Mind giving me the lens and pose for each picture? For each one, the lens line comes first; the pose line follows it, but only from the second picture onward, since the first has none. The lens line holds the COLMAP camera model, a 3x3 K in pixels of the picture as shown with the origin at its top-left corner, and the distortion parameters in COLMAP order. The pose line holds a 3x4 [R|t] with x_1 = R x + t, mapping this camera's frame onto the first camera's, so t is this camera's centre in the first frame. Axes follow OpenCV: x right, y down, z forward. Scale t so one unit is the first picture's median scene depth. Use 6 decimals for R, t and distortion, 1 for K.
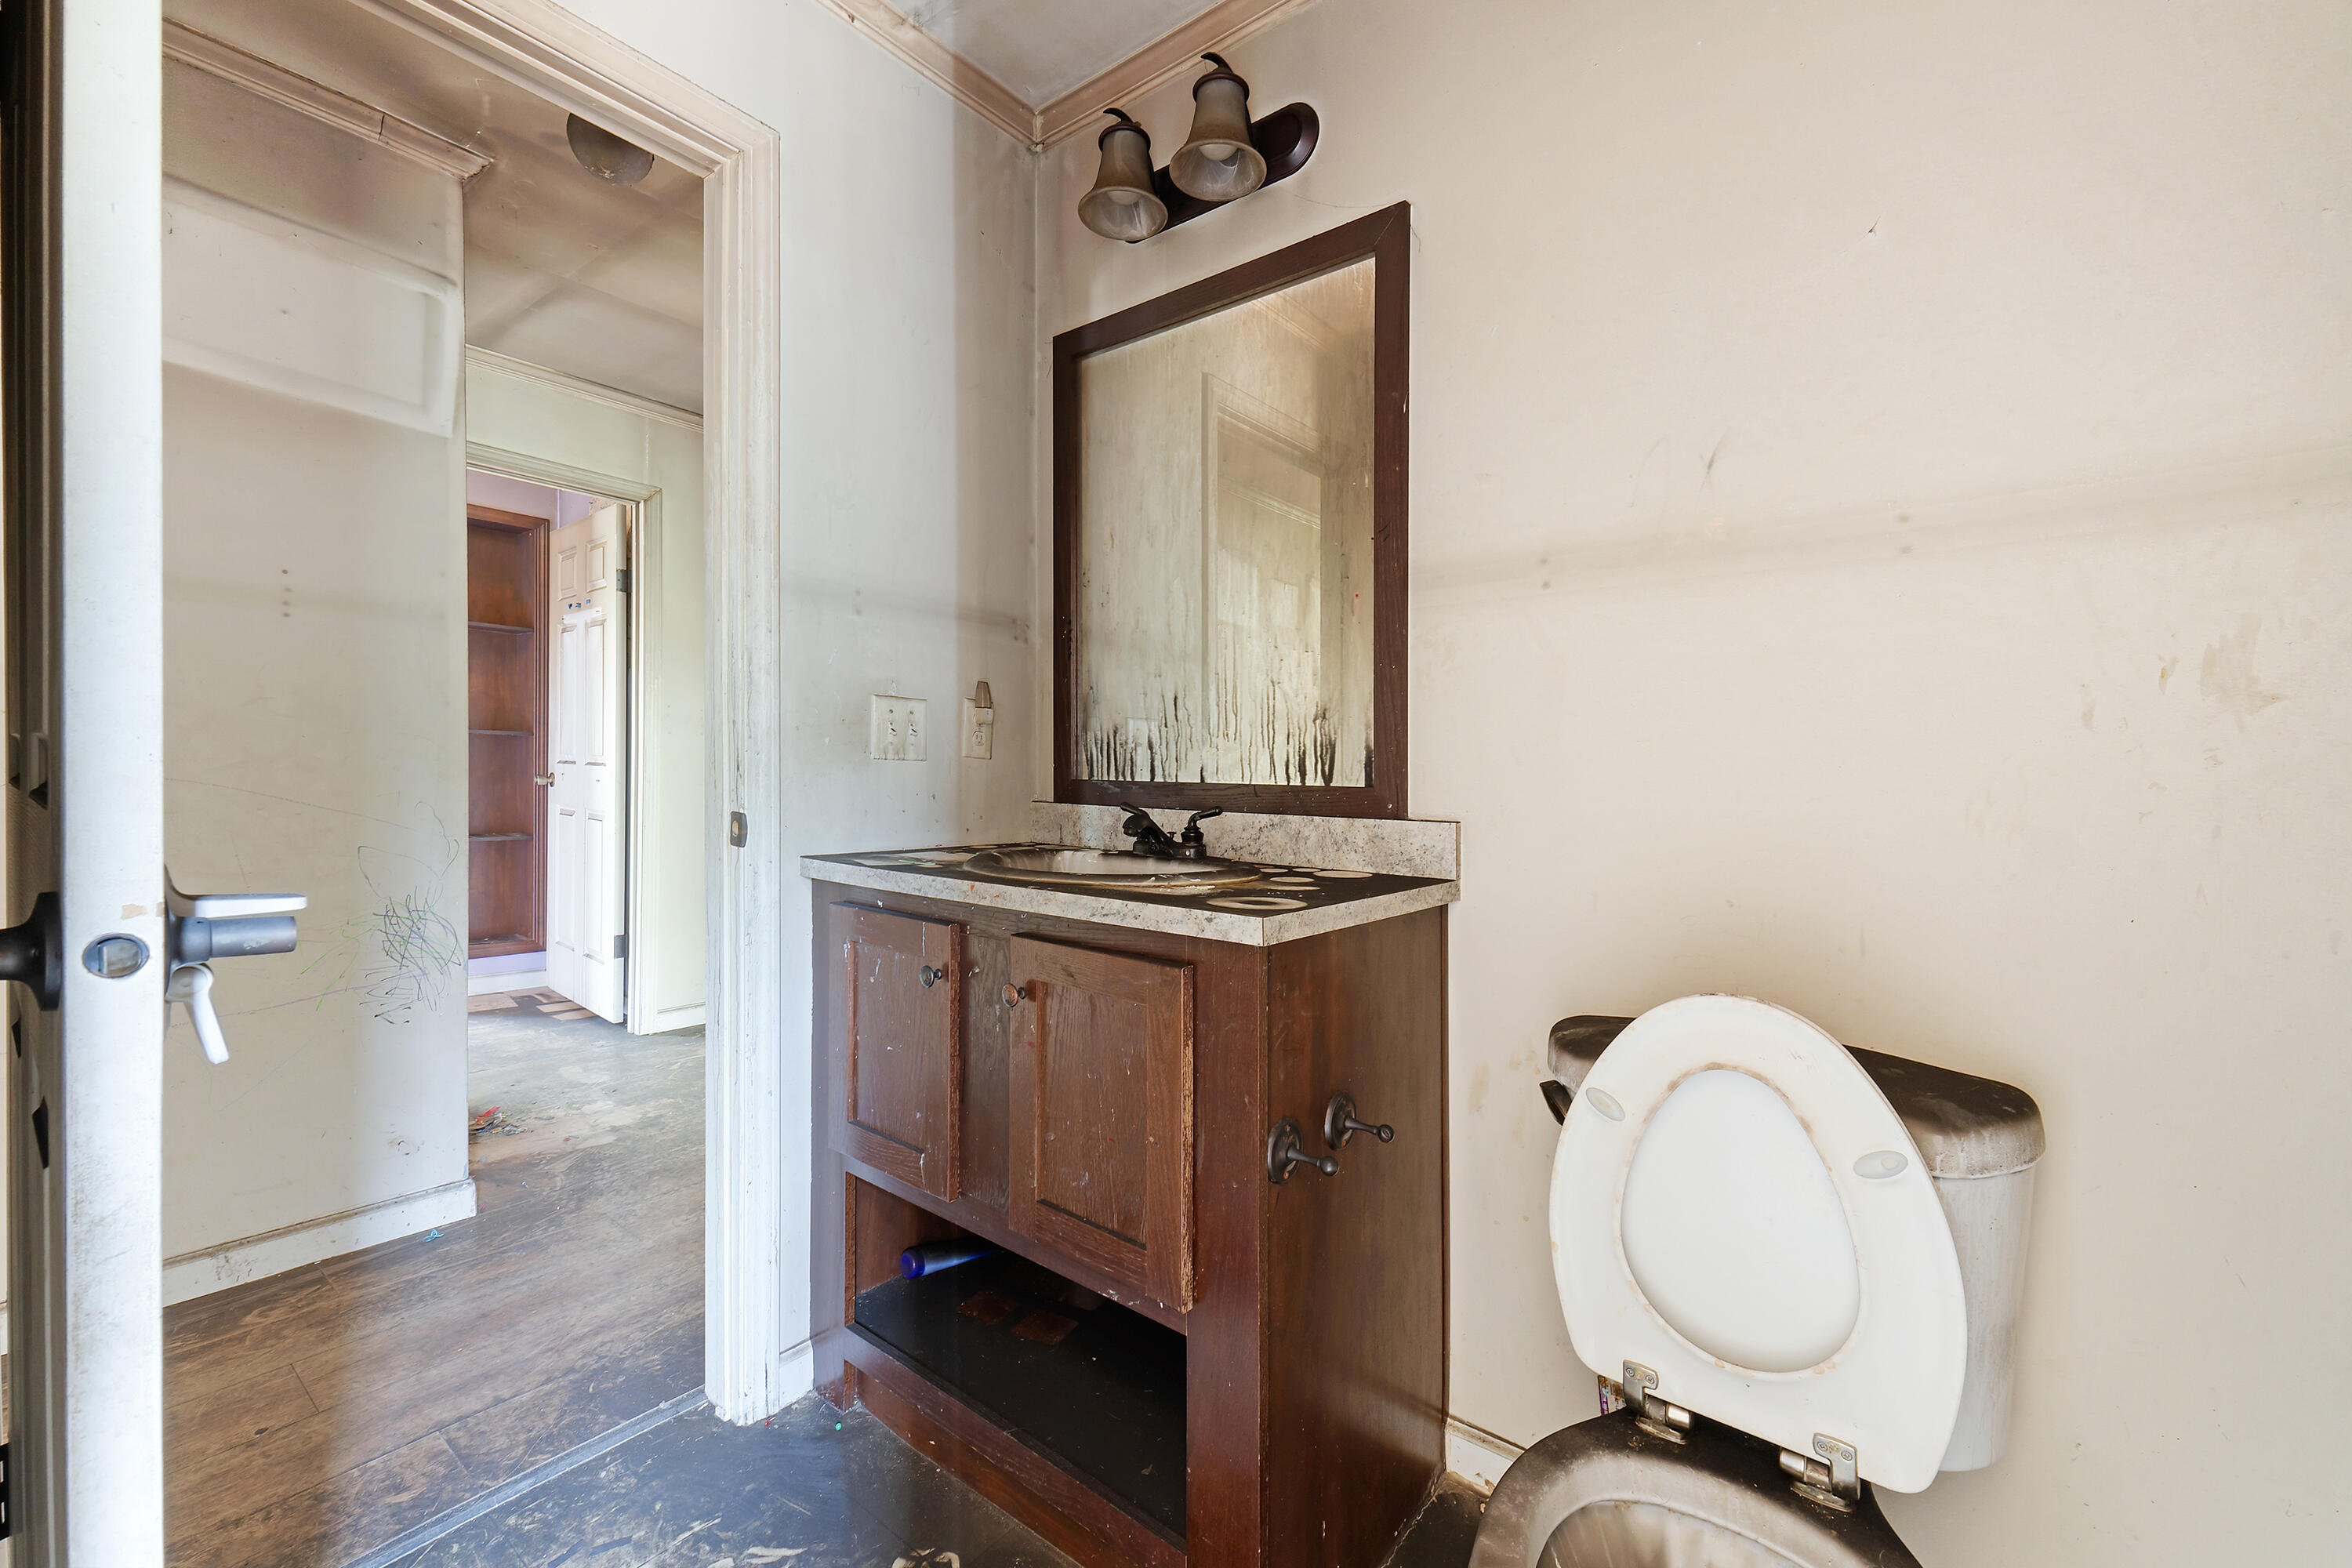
lens RADIAL K [[973.6, 0, 1176.1], [0, 973.6, 779.6], [0, 0, 1]] dist [0.028115, -0.005951]
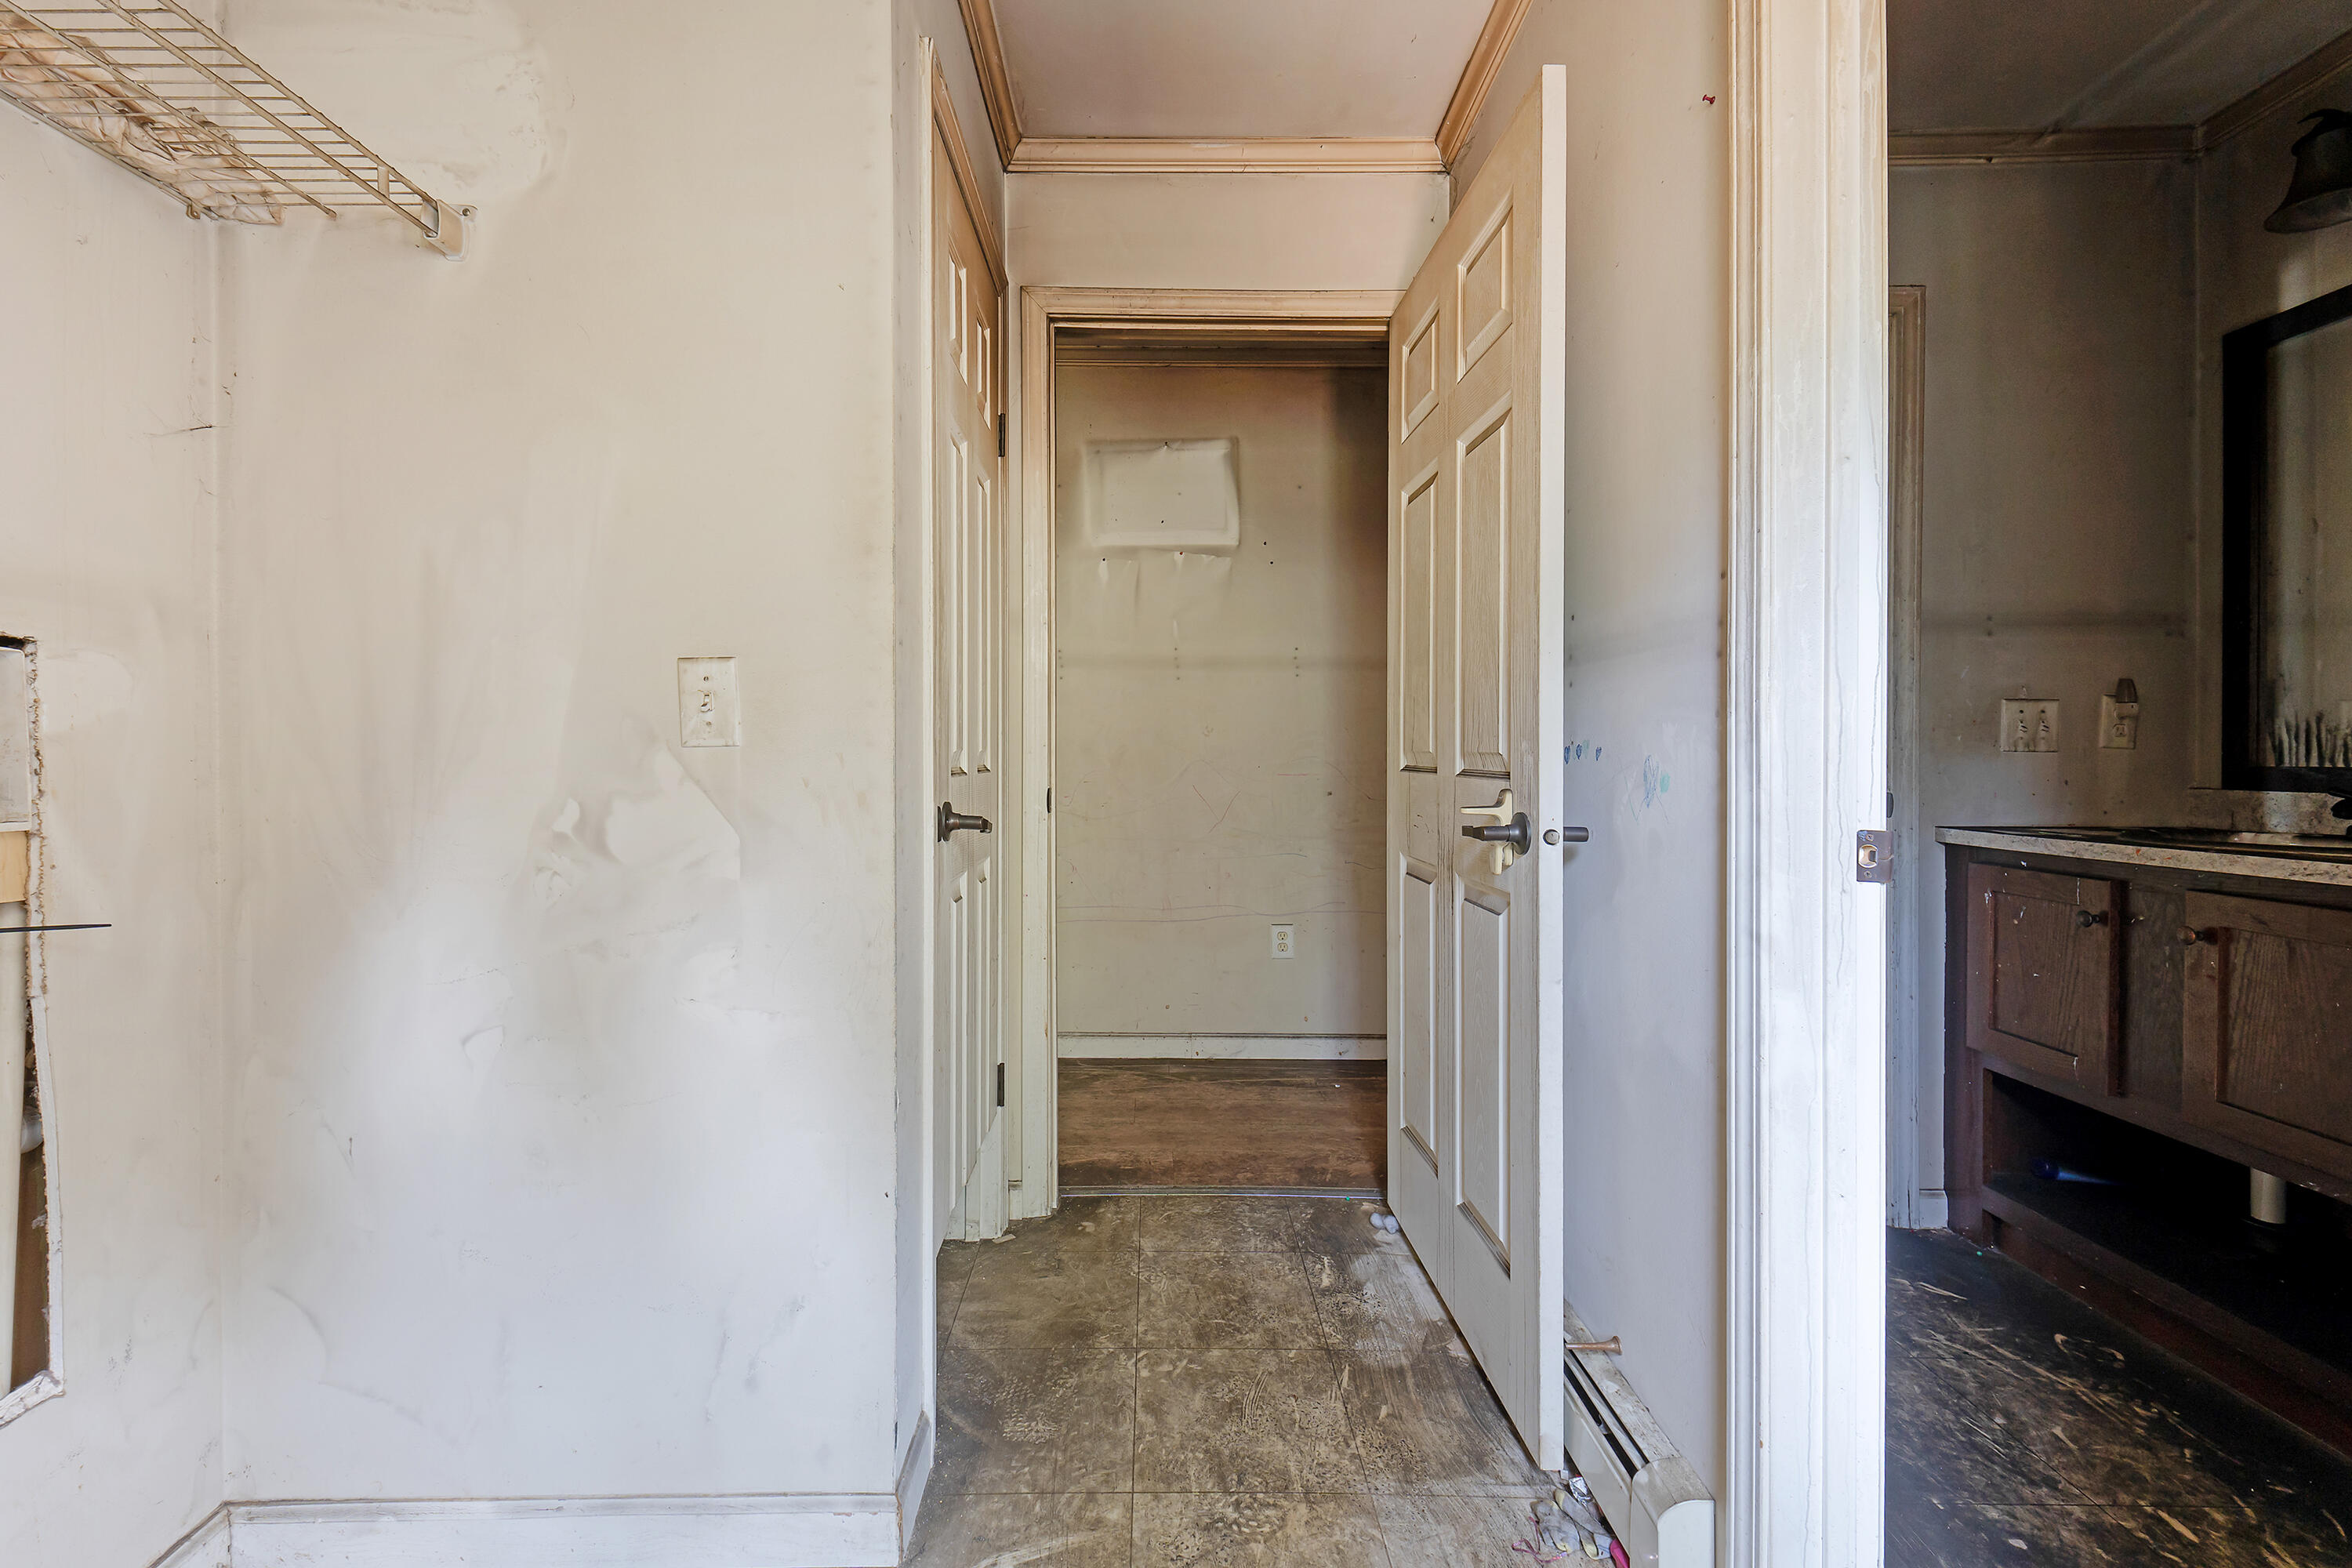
lens RADIAL K [[890.6, 0, 1169.9], [0, 890.6, 787.2], [0, 0, 1]] dist [-0.006343, -0.000690]
pose [[0.562048, 0.007087, -0.827074, 0.024108], [0.000172, 0.999962, 0.008686, 0.015621], [0.827104, -0.005024, 0.562026, -0.542985]]
